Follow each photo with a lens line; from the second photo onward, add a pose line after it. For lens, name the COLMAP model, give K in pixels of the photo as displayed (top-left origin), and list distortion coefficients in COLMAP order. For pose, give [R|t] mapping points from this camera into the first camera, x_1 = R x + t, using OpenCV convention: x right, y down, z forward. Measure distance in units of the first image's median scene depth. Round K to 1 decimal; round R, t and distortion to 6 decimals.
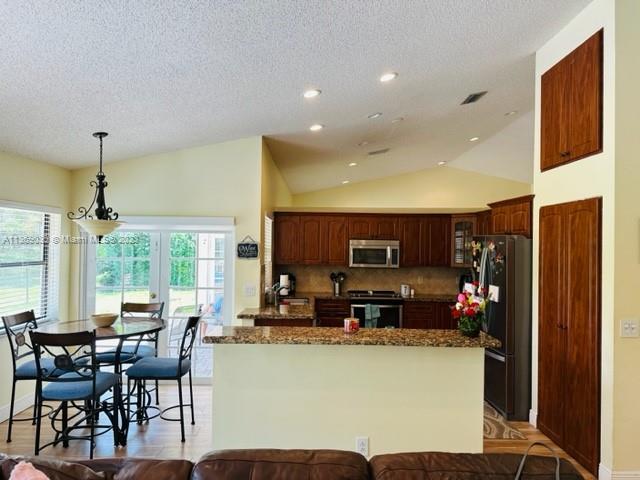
lens RADIAL K [[451.4, 0, 317.9], [0, 451.4, 239.3], [0, 0, 1]] dist [0.058353, -0.062423]
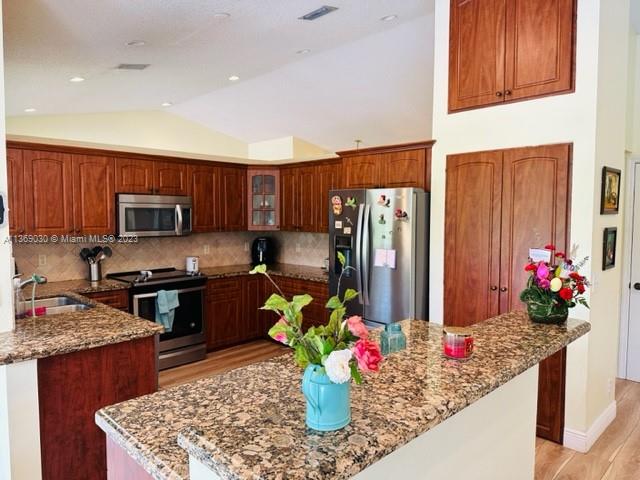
lens RADIAL K [[451.4, 0, 322.6], [0, 451.4, 237.4], [0, 0, 1]] dist [0.058353, -0.062423]
pose [[0.702240, -0.050473, 0.710148, -0.187902], [-0.001390, 0.997385, 0.072263, 0.014834], [-0.711939, -0.051733, 0.700334, 0.346769]]
